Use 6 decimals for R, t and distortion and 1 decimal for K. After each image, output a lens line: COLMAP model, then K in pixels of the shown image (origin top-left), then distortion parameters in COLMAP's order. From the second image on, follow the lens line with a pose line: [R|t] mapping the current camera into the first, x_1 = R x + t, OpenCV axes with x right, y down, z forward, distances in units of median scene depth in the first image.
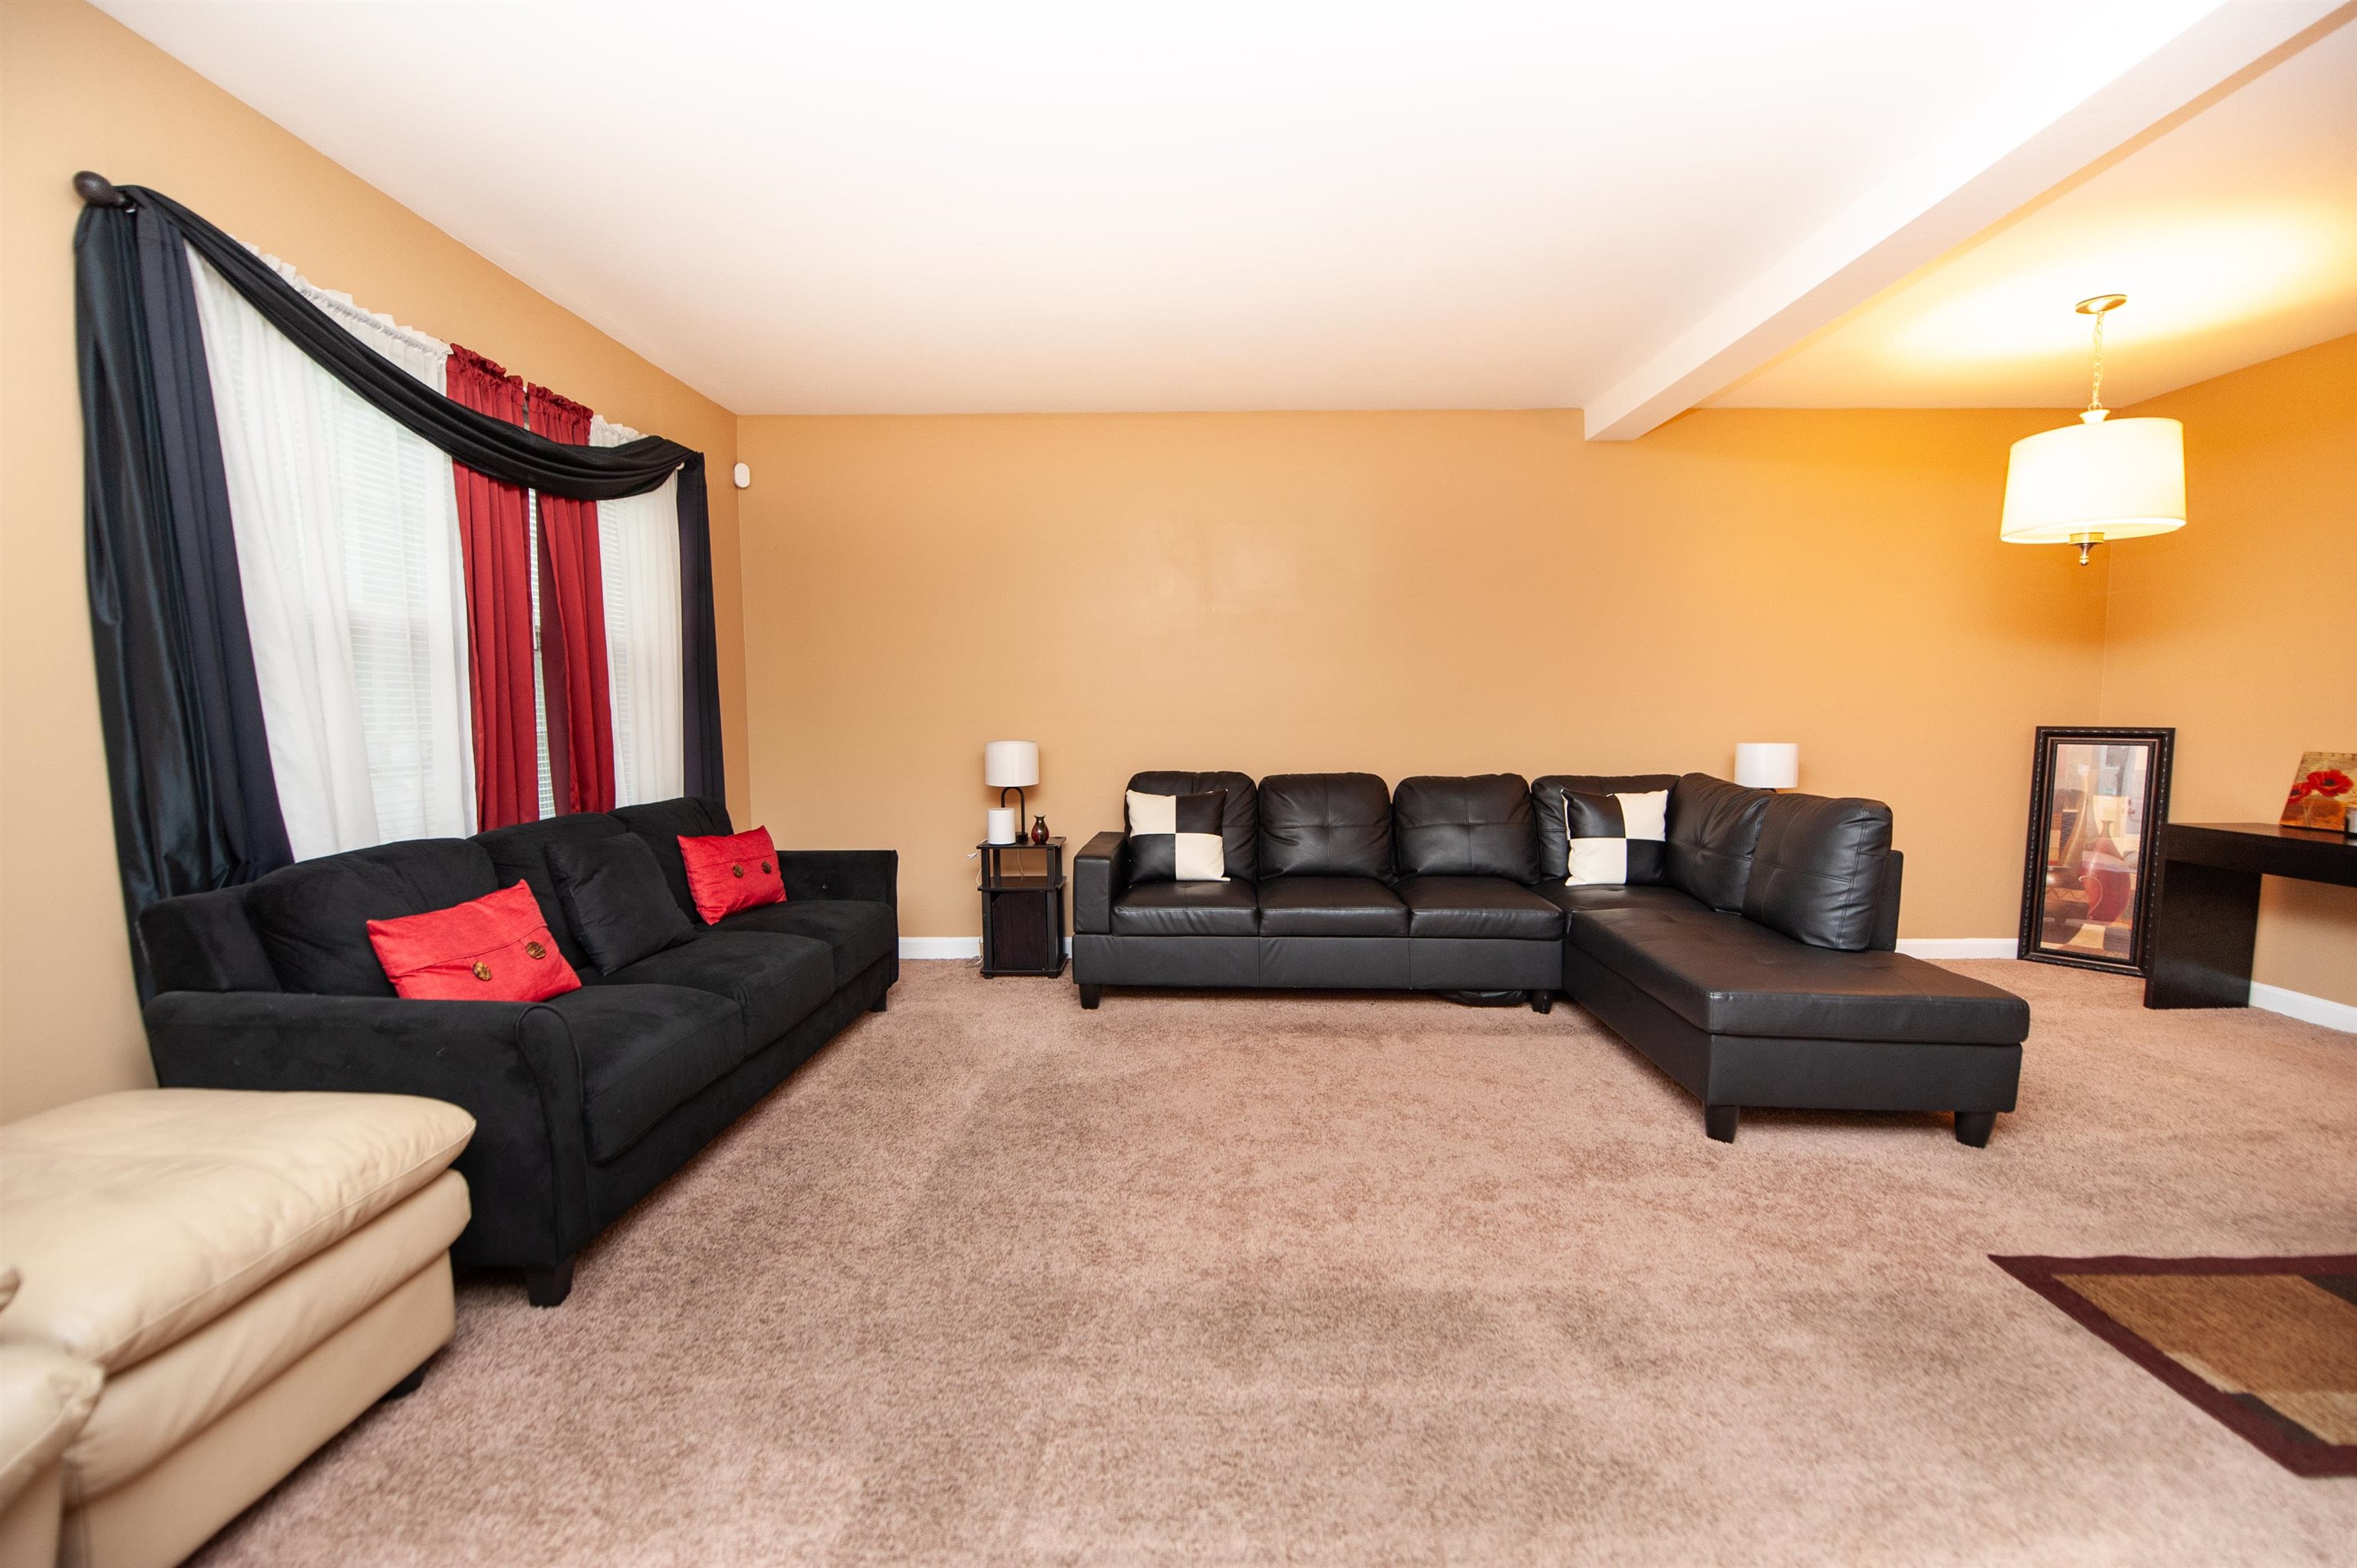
lens RADIAL K [[969.2, 0, 1178.5], [0, 969.2, 784.0], [0, 0, 1]] dist [-0.020152, -0.002143]
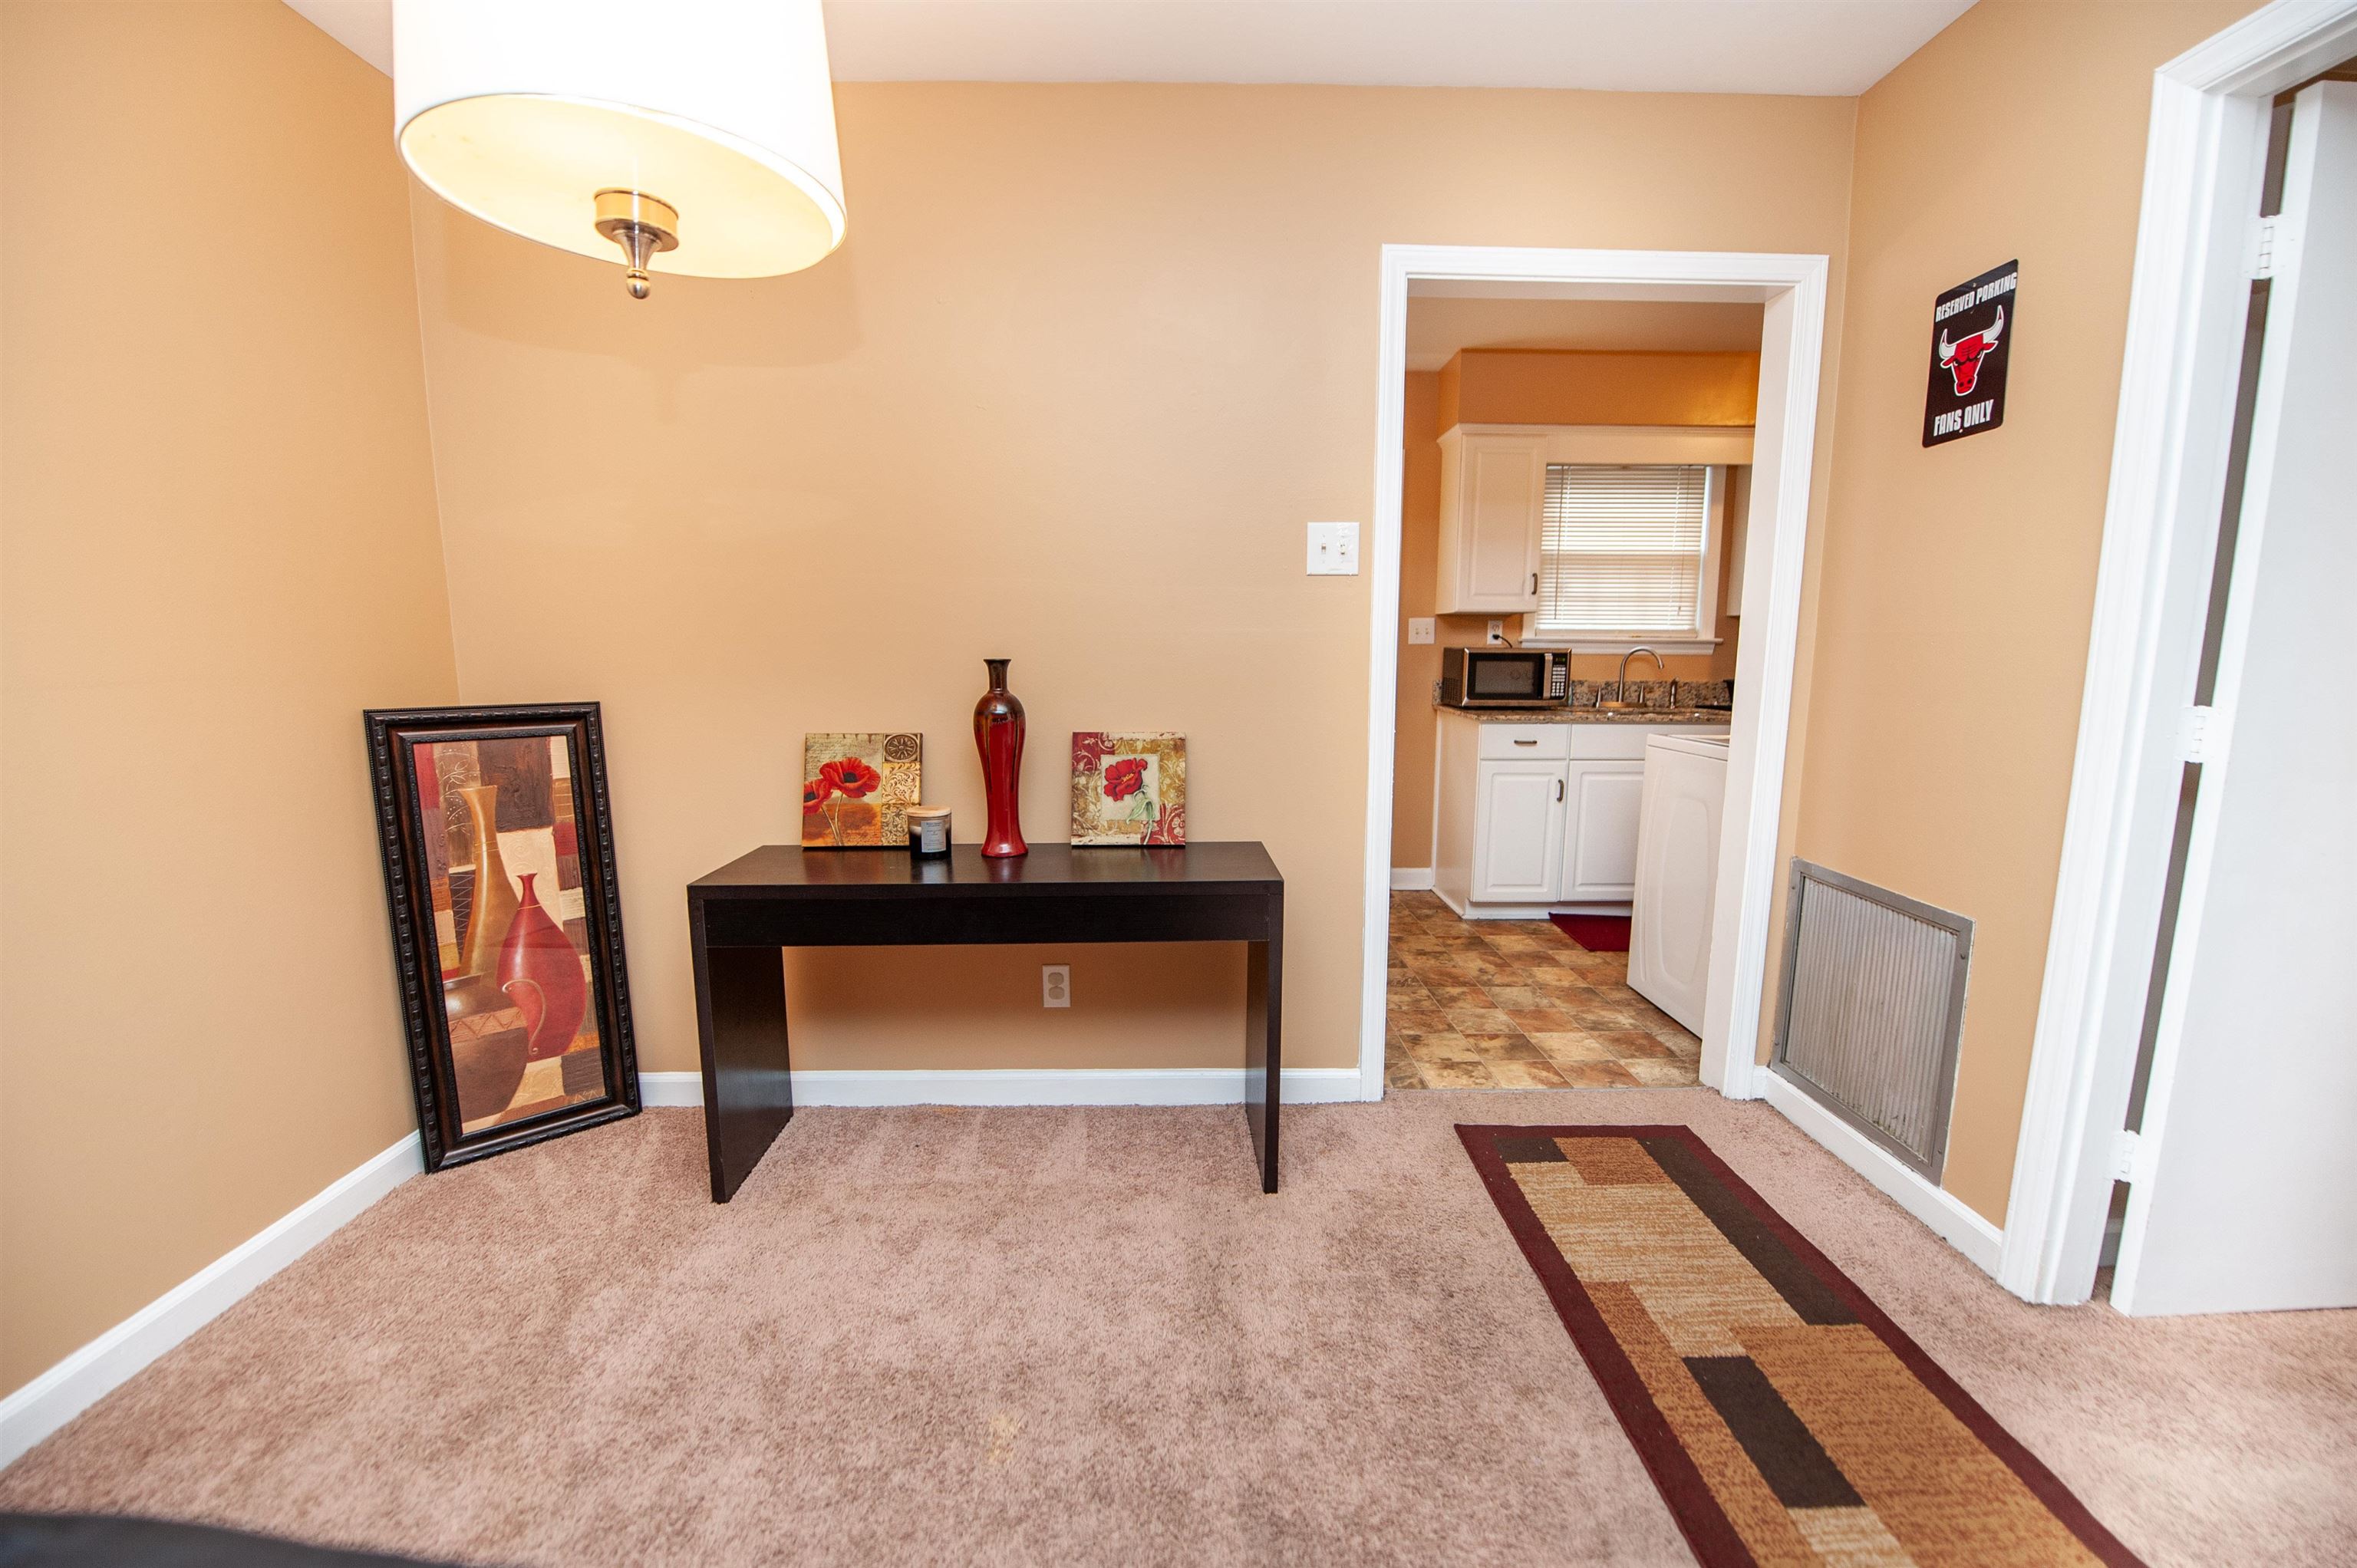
lens RADIAL K [[969.2, 0, 1178.5], [0, 969.2, 784.0], [0, 0, 1]] dist [-0.020152, -0.002143]
pose [[-0.029718, -0.151061, 0.988078, 0.418941], [0.074727, 0.985412, 0.152901, -0.070523], [-0.996761, 0.078380, -0.017996, 0.622221]]
